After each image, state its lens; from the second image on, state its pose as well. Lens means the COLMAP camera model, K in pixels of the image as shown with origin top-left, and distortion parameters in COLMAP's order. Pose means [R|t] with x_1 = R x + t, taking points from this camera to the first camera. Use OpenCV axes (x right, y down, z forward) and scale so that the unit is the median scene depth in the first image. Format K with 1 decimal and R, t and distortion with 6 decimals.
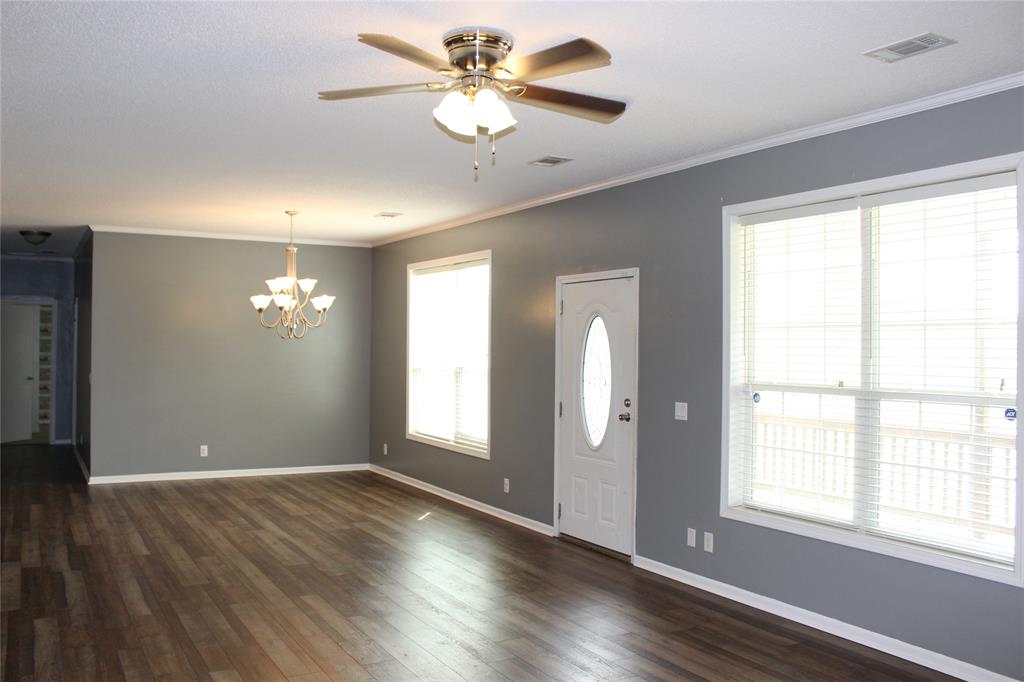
lens RADIAL K [[879.7, 0, 510.7], [0, 879.7, 341.7], [0, 0, 1]] dist [-0.132724, 0.094956]
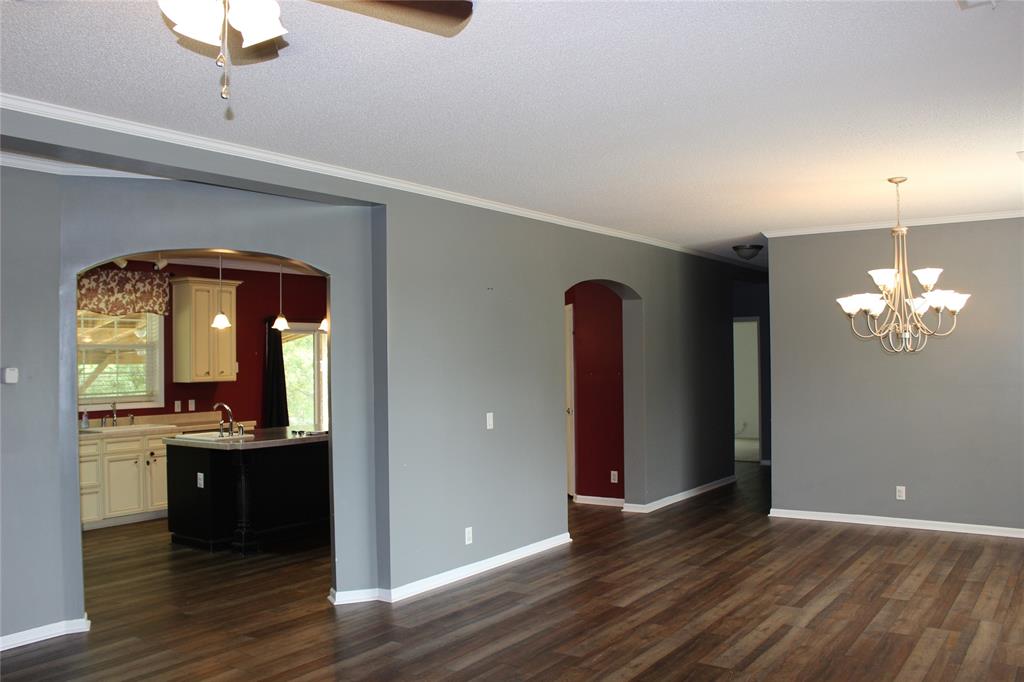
lens RADIAL K [[879.7, 0, 512.5], [0, 879.7, 341.2], [0, 0, 1]] dist [-0.132724, 0.094956]
pose [[0.435025, -0.030705, -0.899895, 0.250636], [0.014797, 0.999527, -0.026952, 0.001920], [0.900297, -0.001591, 0.435274, 0.397618]]
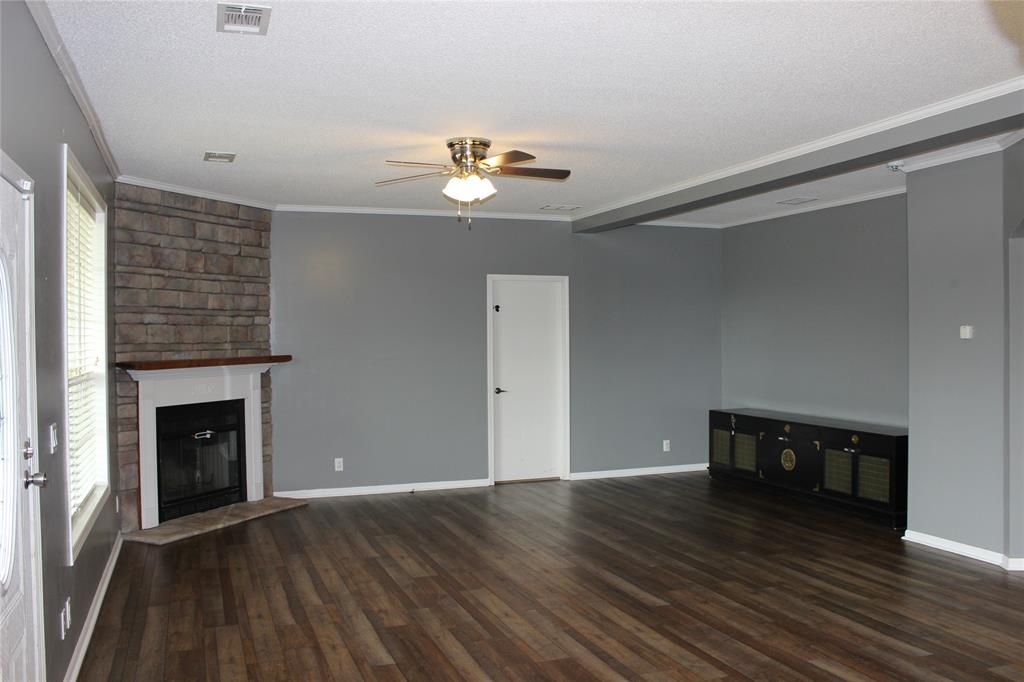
lens RADIAL K [[879.7, 0, 507.2], [0, 879.7, 339.3], [0, 0, 1]] dist [-0.132724, 0.094956]
pose [[-0.985456, 0.001964, 0.169919, -0.165868], [0.002323, 0.999995, 0.001910, 0.005390], [-0.169914, 0.002277, -0.985456, 1.110924]]
